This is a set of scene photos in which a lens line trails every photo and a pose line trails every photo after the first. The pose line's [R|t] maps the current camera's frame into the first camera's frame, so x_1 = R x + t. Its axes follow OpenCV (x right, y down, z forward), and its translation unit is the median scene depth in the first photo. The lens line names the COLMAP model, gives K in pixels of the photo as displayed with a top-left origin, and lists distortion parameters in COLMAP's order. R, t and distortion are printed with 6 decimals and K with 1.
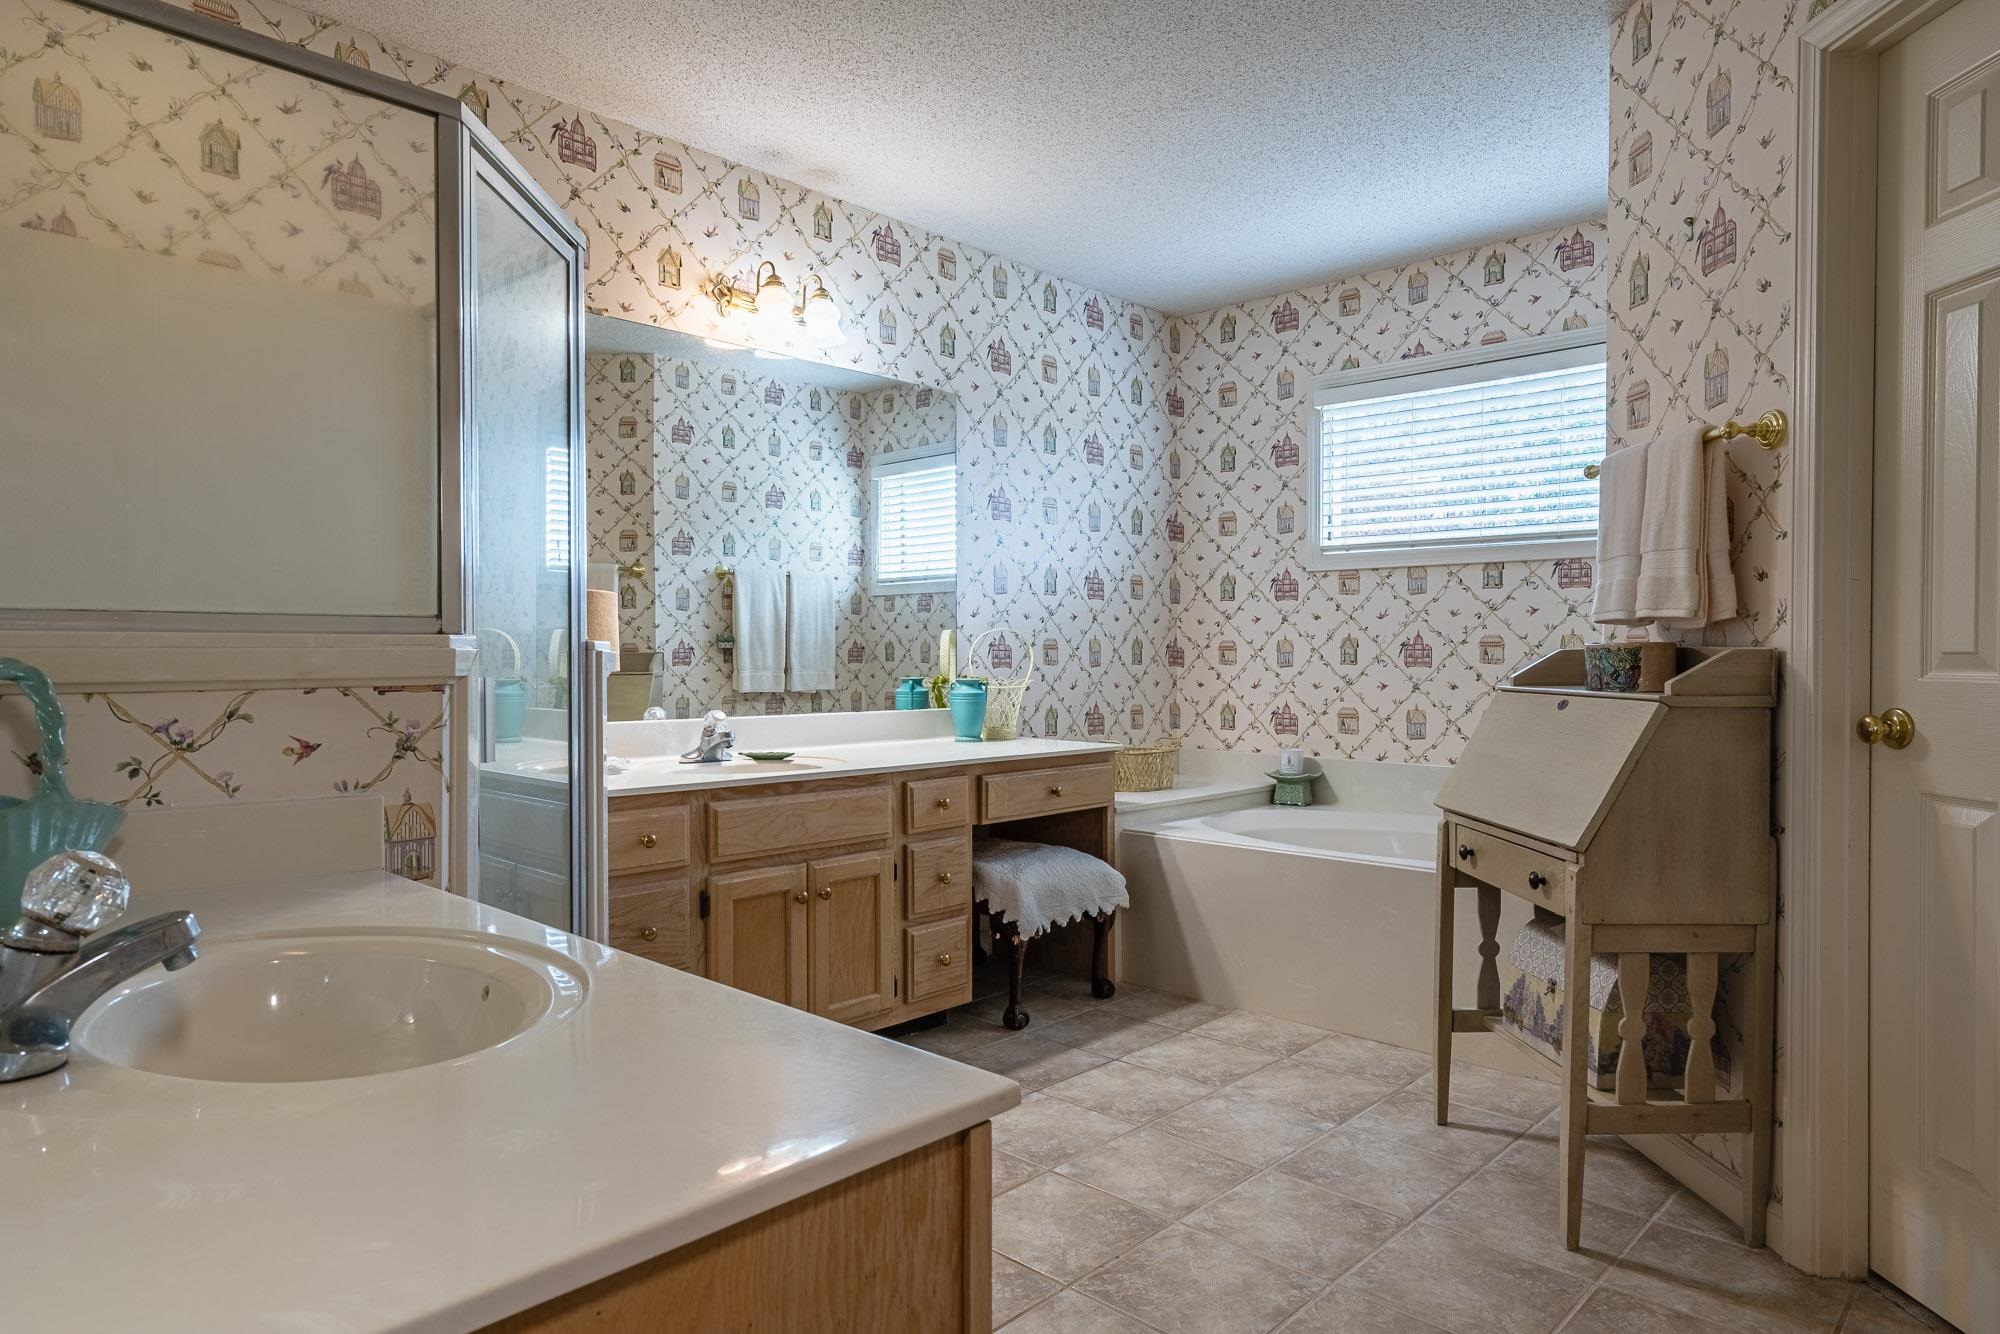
lens RADIAL K [[1218.3, 0, 944.1], [0, 1218.3, 672.7], [0, 0, 1]] dist [0.004718, 0.003844]
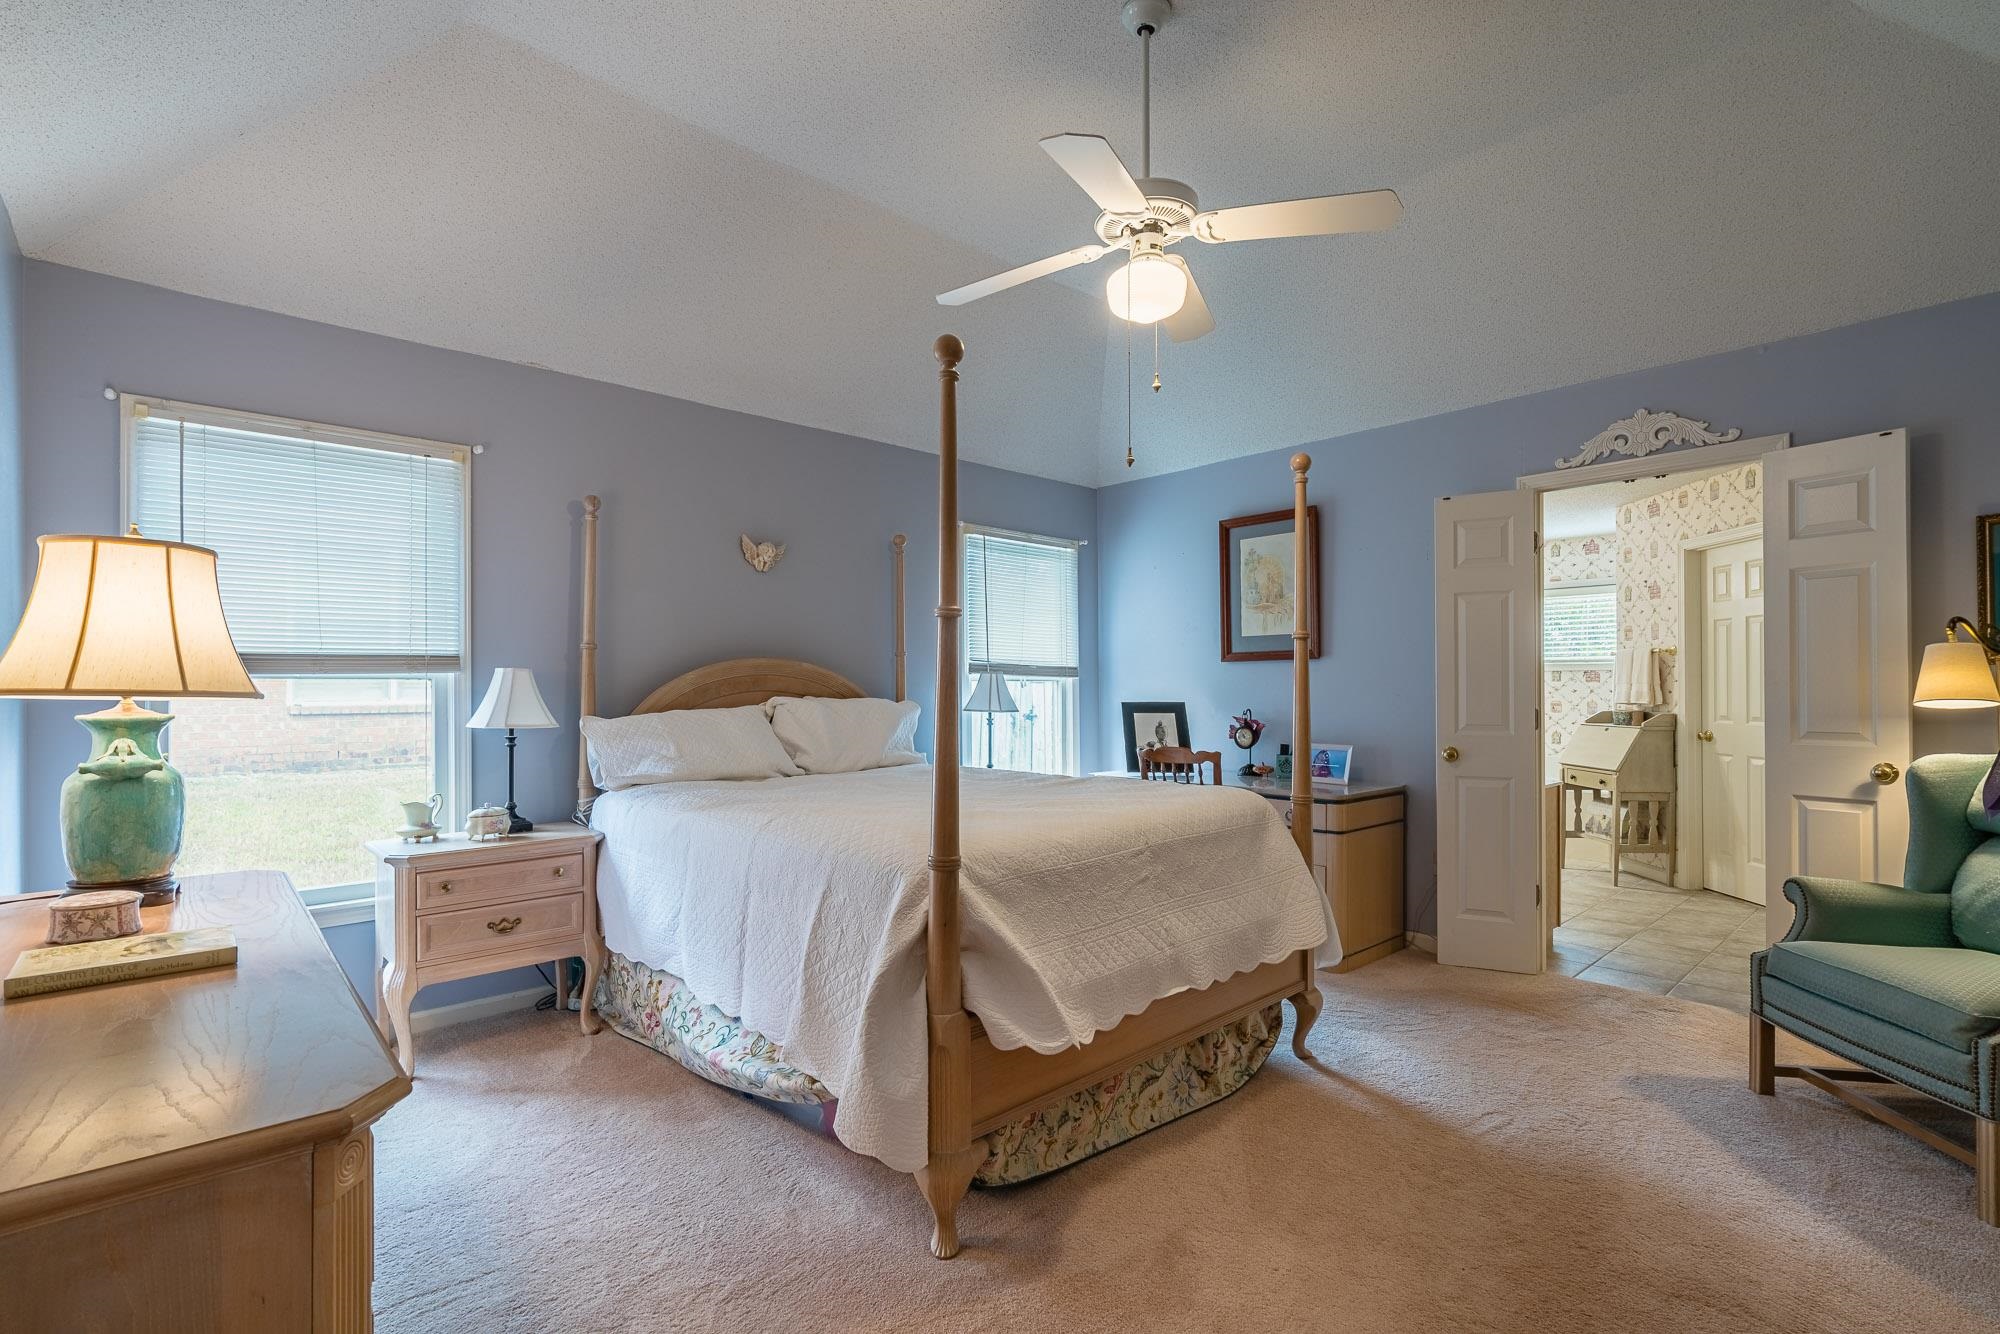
lens RADIAL K [[892.5, 0, 1000.5], [0, 892.5, 685.0], [0, 0, 1]] dist [0.000176, 0.000013]
pose [[0.998343, -0.000146, -0.057549, -1.048153], [-0.001141, 0.999750, -0.022314, -0.039951], [0.057538, 0.022343, 0.998093, -1.587700]]
